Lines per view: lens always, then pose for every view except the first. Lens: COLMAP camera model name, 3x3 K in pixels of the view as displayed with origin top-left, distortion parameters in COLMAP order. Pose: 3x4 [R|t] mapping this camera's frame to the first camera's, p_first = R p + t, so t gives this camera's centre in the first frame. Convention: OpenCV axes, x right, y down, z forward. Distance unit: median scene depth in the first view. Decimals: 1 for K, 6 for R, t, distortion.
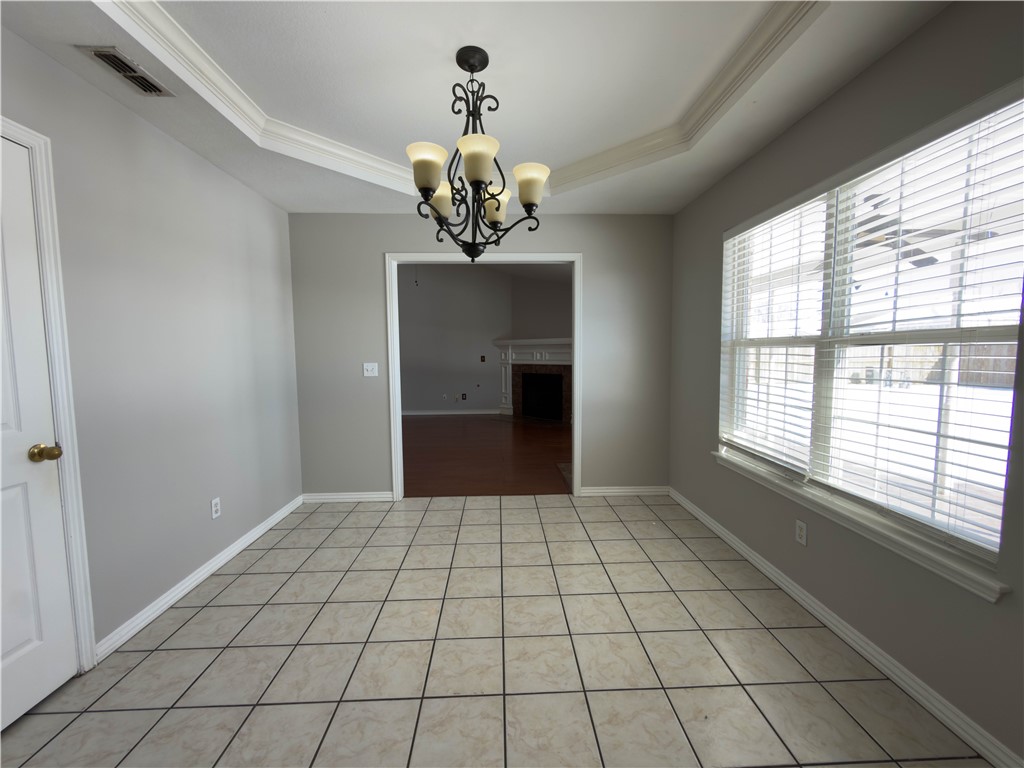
lens RADIAL K [[404.4, 0, 517.0], [0, 404.4, 377.6], [0, 0, 1]] dist [-0.003300, -0.000500]
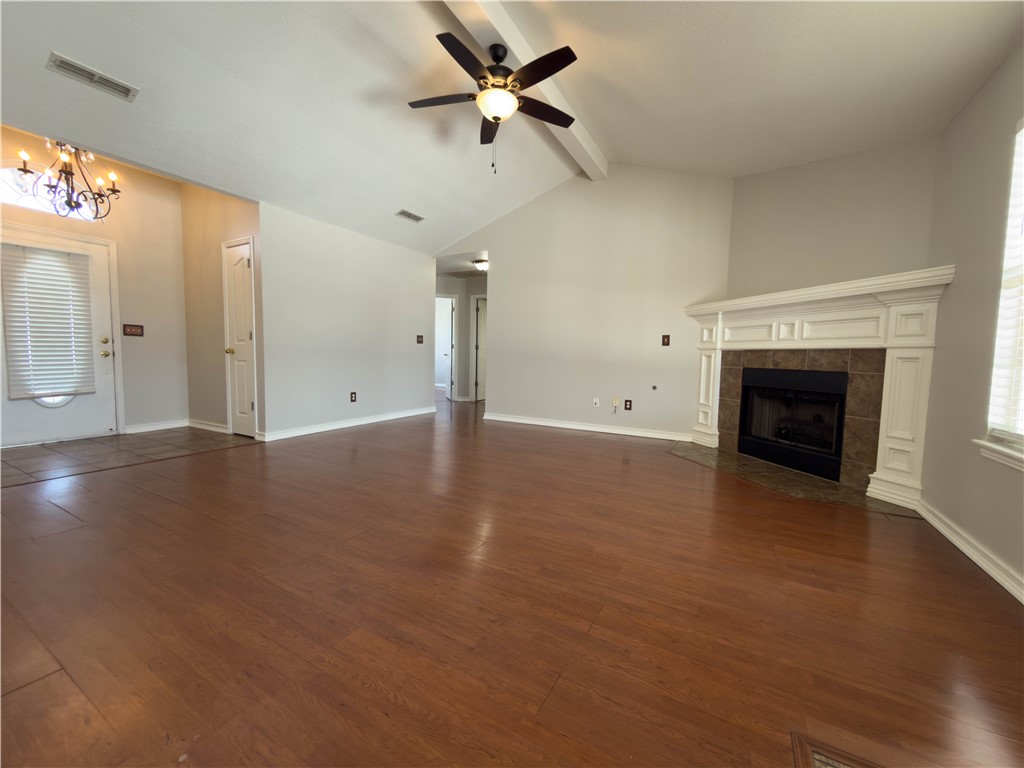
lens RADIAL K [[404.4, 0, 504.9], [0, 404.4, 387.8], [0, 0, 1]] dist [-0.003300, -0.000500]
pose [[0.828273, 0.062553, -0.556823, 0.047638], [-0.050257, 0.998037, 0.037362, 0.009197], [0.558067, -0.002962, 0.829791, 0.421066]]
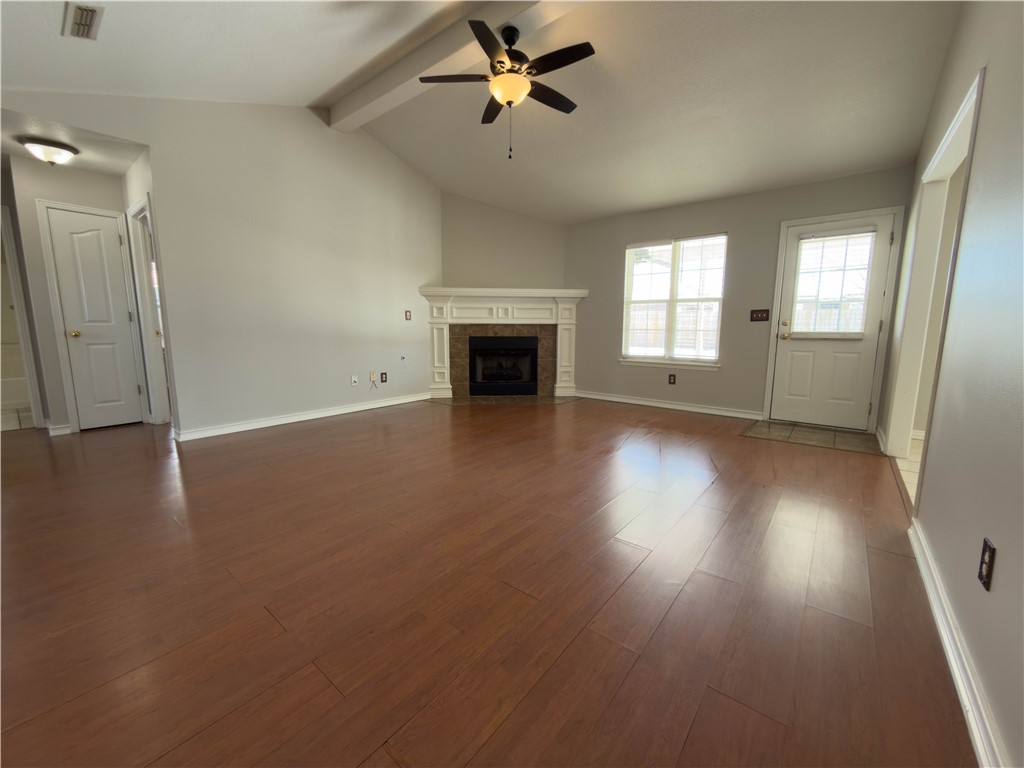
lens RADIAL K [[404.4, 0, 515.2], [0, 404.4, 378.0], [0, 0, 1]] dist [-0.003300, -0.000500]
pose [[0.669207, -0.086855, 0.737982, -0.456073], [0.036419, 0.995785, 0.084172, 0.004004], [-0.742183, -0.029452, 0.669550, 0.458941]]
